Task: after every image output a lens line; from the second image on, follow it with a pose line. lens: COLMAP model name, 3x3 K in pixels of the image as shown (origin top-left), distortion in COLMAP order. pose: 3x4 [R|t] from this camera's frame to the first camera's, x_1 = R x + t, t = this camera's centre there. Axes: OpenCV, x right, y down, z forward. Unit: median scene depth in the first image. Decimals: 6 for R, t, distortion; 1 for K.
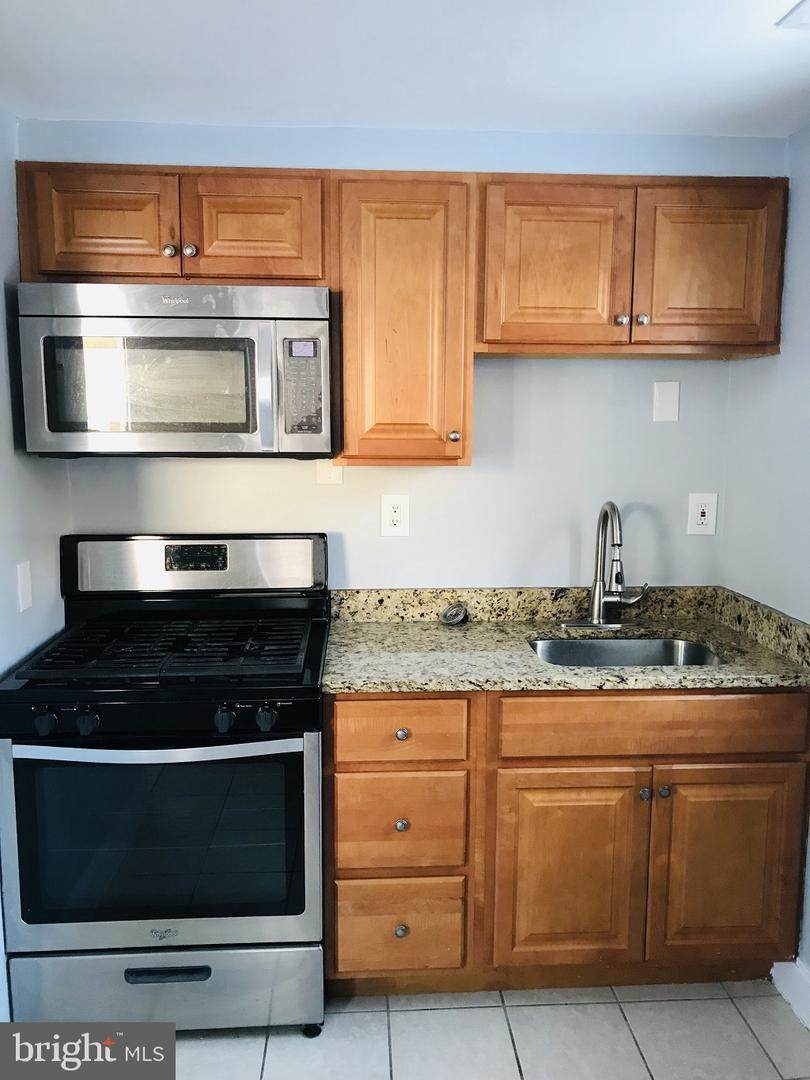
lens RADIAL K [[893.6, 0, 405.0], [0, 893.6, 540.0], [0, 0, 1]] dist [0.088224, -0.002569]
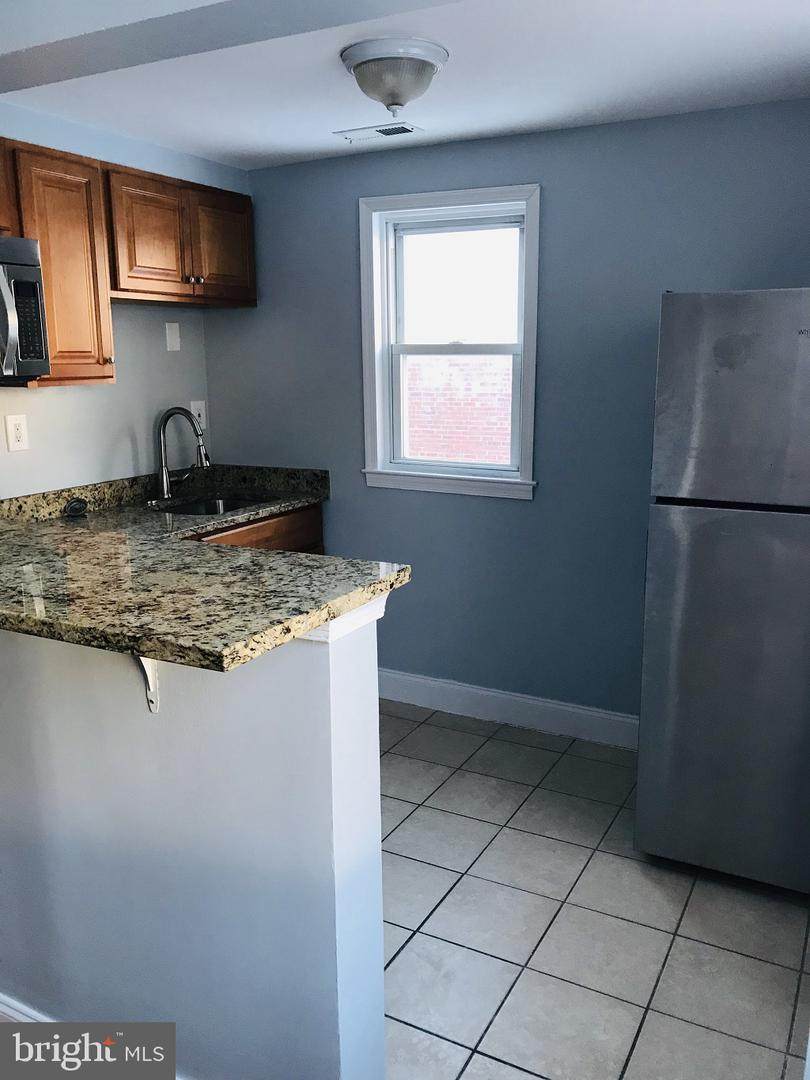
lens RADIAL K [[930.2, 0, 405.0], [0, 930.2, 540.0], [0, 0, 1]] dist [0.049975, -0.000528]
pose [[0.529874, -0.182726, 0.828157, -0.786073], [0.135875, 0.982189, 0.129776, 0.019834], [-0.837121, 0.043760, 0.545265, -0.089254]]
